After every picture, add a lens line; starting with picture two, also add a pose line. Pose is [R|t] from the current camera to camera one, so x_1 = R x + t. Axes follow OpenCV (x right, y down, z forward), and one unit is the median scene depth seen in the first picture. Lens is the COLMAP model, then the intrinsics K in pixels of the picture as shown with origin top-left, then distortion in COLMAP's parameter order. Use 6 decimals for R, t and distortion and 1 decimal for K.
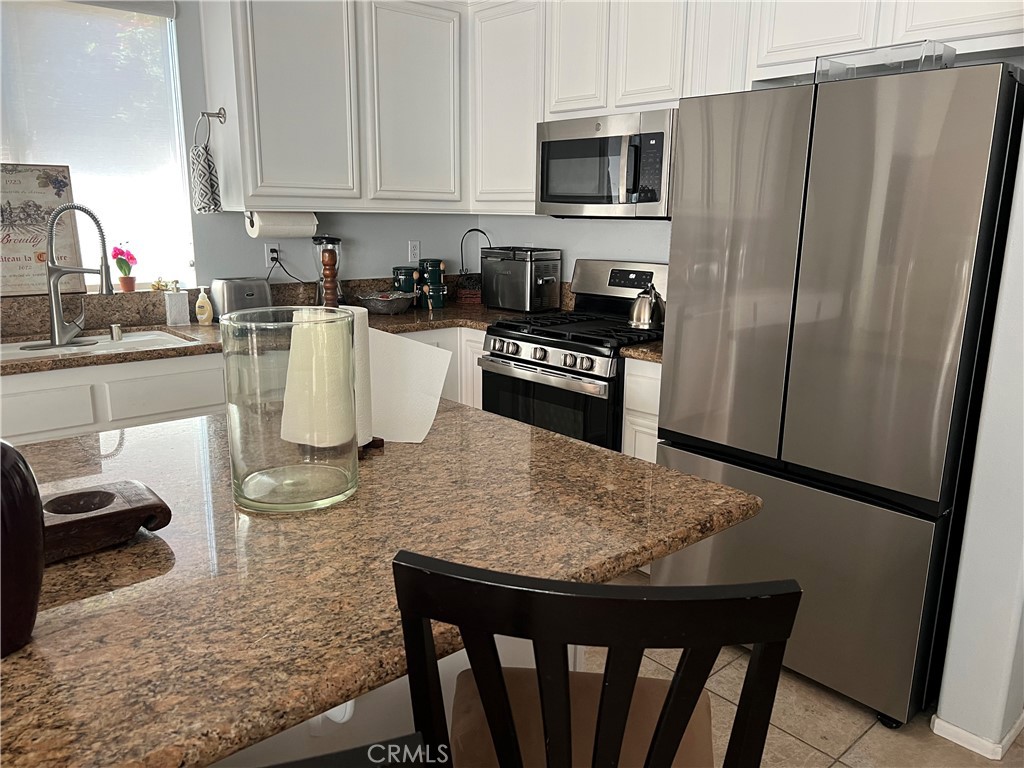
lens RADIAL K [[773.2, 0, 515.0], [0, 773.2, 383.9], [0, 0, 1]] dist [0.064646, -0.073062]
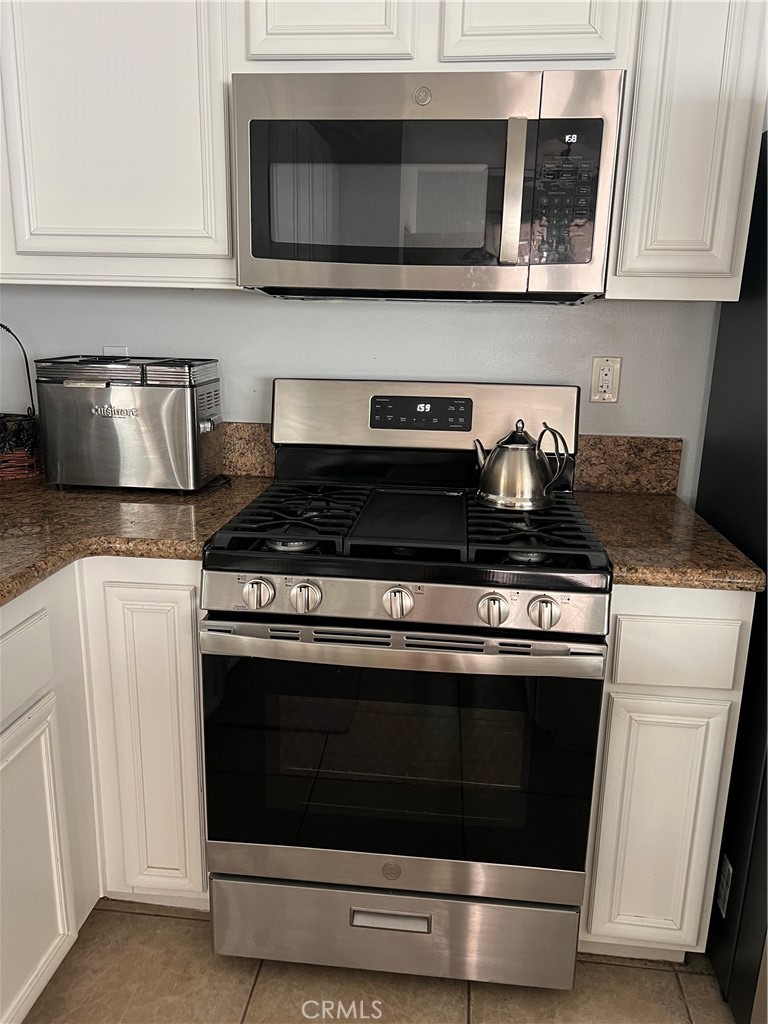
lens RADIAL K [[798.1, 0, 384.0], [0, 798.1, 512.0], [0, 0, 1]] dist [0.053163, -0.083403]
pose [[0.747017, -0.155489, 0.646365, -0.237066], [0.132581, 0.987577, 0.084344, -0.117775], [-0.651450, 0.022689, 0.758352, 0.600760]]
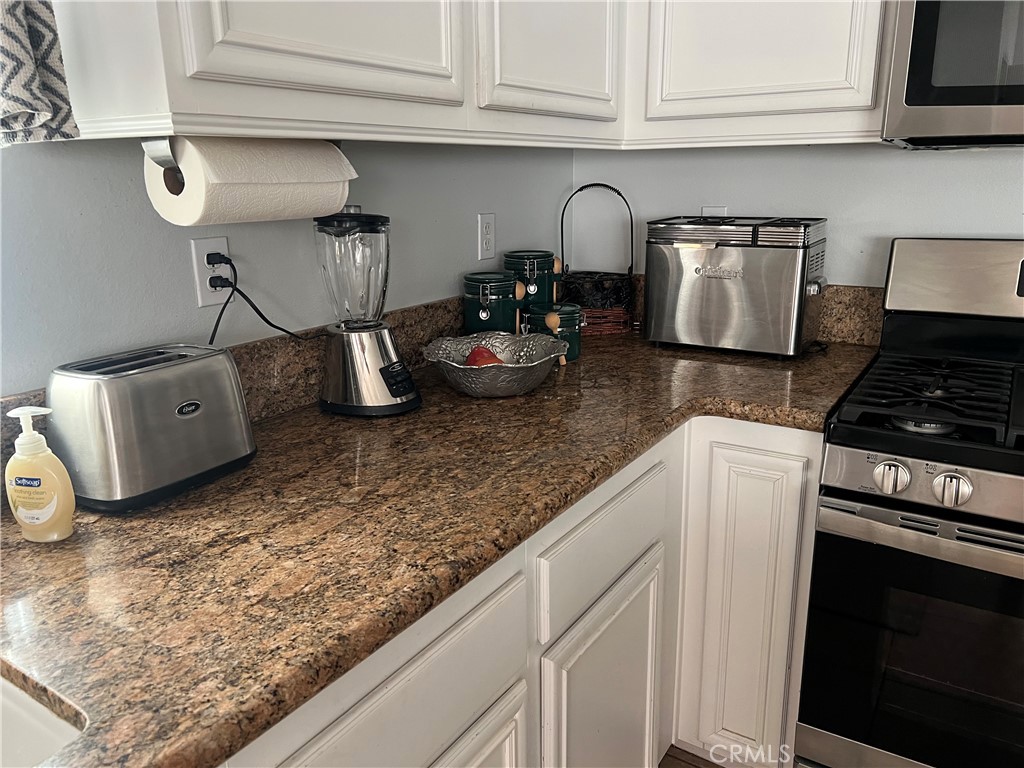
lens RADIAL K [[773.2, 0, 515.0], [0, 773.2, 383.9], [0, 0, 1]] dist [0.064646, -0.073062]
pose [[0.964368, -0.092933, 0.247707, -0.284582], [0.080943, 0.995019, 0.058177, -0.129560], [-0.251880, -0.036054, 0.967087, 0.648426]]
